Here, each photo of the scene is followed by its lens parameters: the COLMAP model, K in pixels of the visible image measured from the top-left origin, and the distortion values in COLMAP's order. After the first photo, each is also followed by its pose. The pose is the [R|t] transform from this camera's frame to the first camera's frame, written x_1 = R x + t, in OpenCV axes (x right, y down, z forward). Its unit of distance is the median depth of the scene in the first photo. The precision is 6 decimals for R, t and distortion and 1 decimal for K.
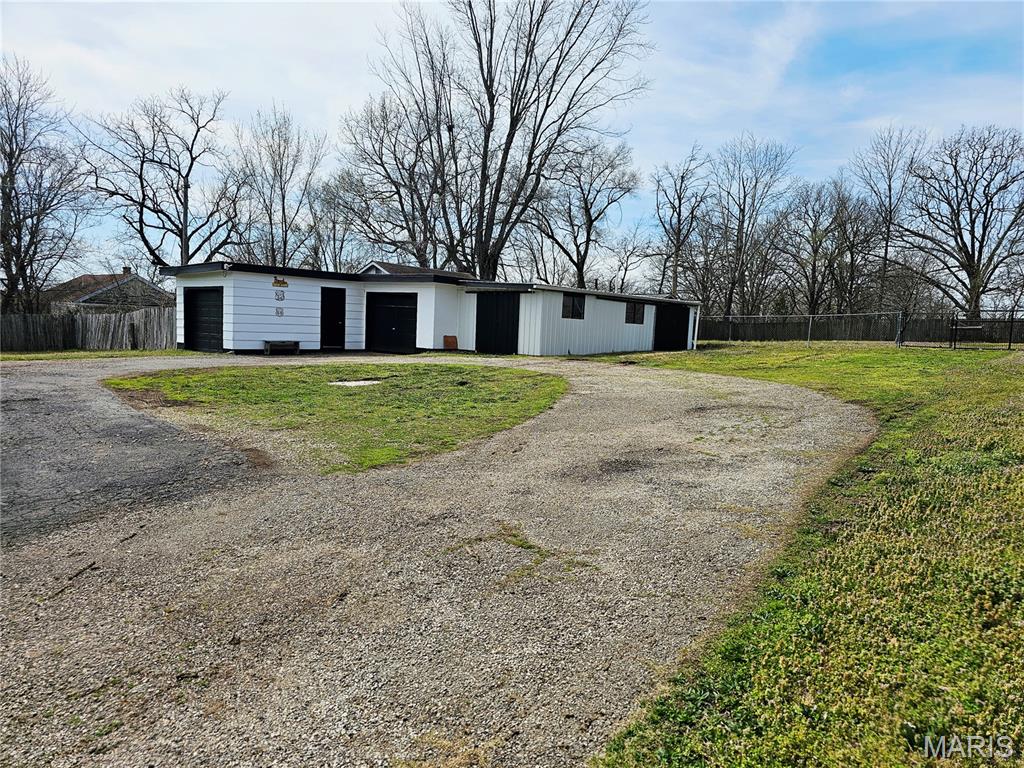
lens RADIAL K [[679.1, 0, 512.0], [0, 679.1, 384.0], [0, 0, 1]] dist [0.005131, 0.001406]
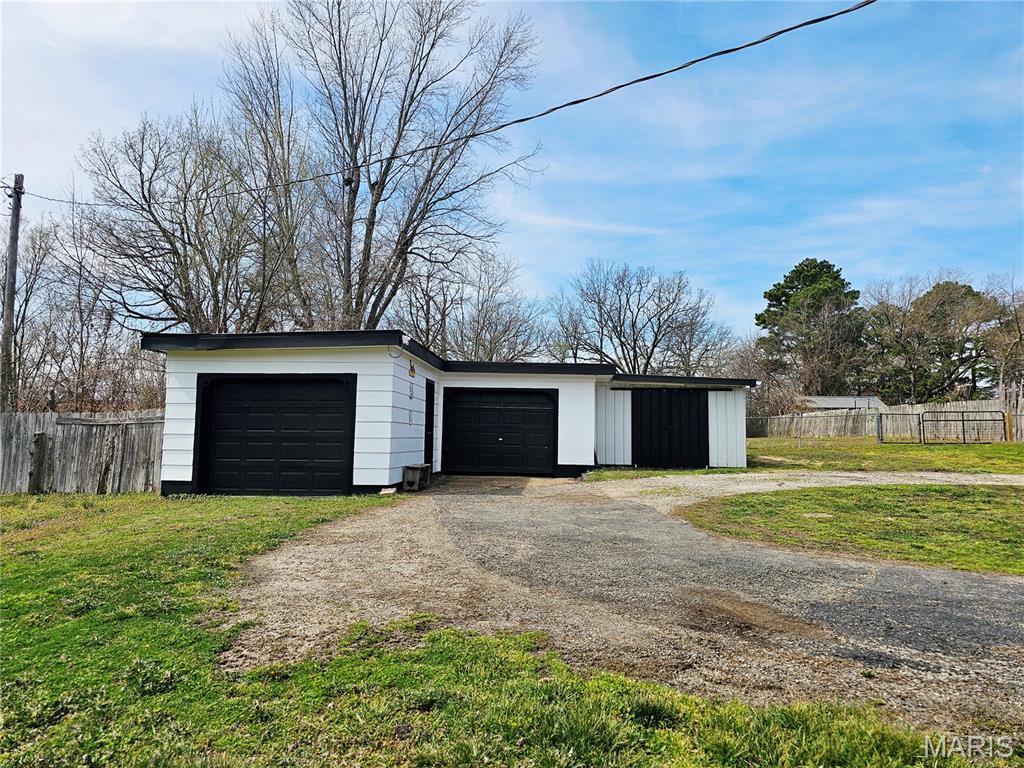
lens RADIAL K [[679.1, 0, 512.0], [0, 679.1, 384.0], [0, 0, 1]] dist [0.005131, 0.001406]
pose [[0.805671, 0.013758, 0.592203, -0.661048], [0.072576, 0.989906, -0.121735, -0.059664], [-0.587900, 0.141058, 0.796540, 0.487811]]
